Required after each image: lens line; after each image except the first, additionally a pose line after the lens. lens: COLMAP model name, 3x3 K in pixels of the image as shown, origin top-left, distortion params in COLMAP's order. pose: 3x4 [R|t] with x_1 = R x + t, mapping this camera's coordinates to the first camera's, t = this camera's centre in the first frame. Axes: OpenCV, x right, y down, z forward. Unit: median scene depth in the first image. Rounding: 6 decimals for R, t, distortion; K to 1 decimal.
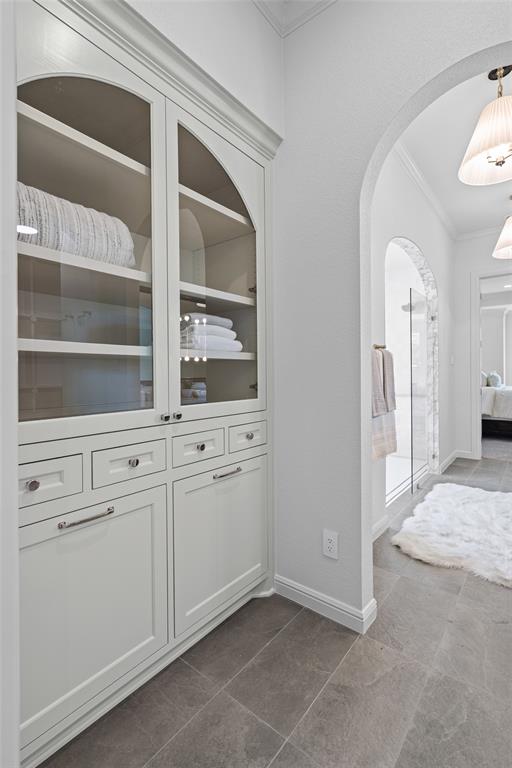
lens RADIAL K [[352.0, 0, 256.3], [0, 352.0, 373.7], [0, 0, 1]] dist [-0.003189, -0.000158]
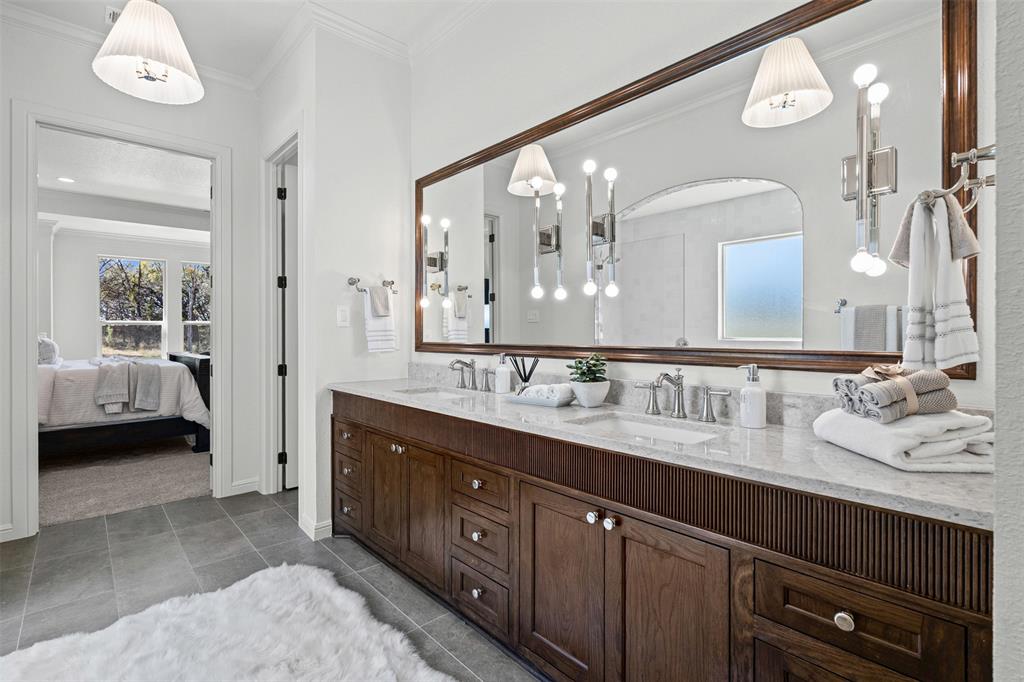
lens RADIAL K [[481.0, 0, 512.0], [0, 481.0, 341.0], [0, 0, 1]] dist [-0.009485, -0.000021]
pose [[0.152501, 0.001644, 0.988302, 0.201931], [-0.001589, 0.999998, -0.001418, 0.009738], [-0.988302, -0.001355, 0.152504, 0.454335]]
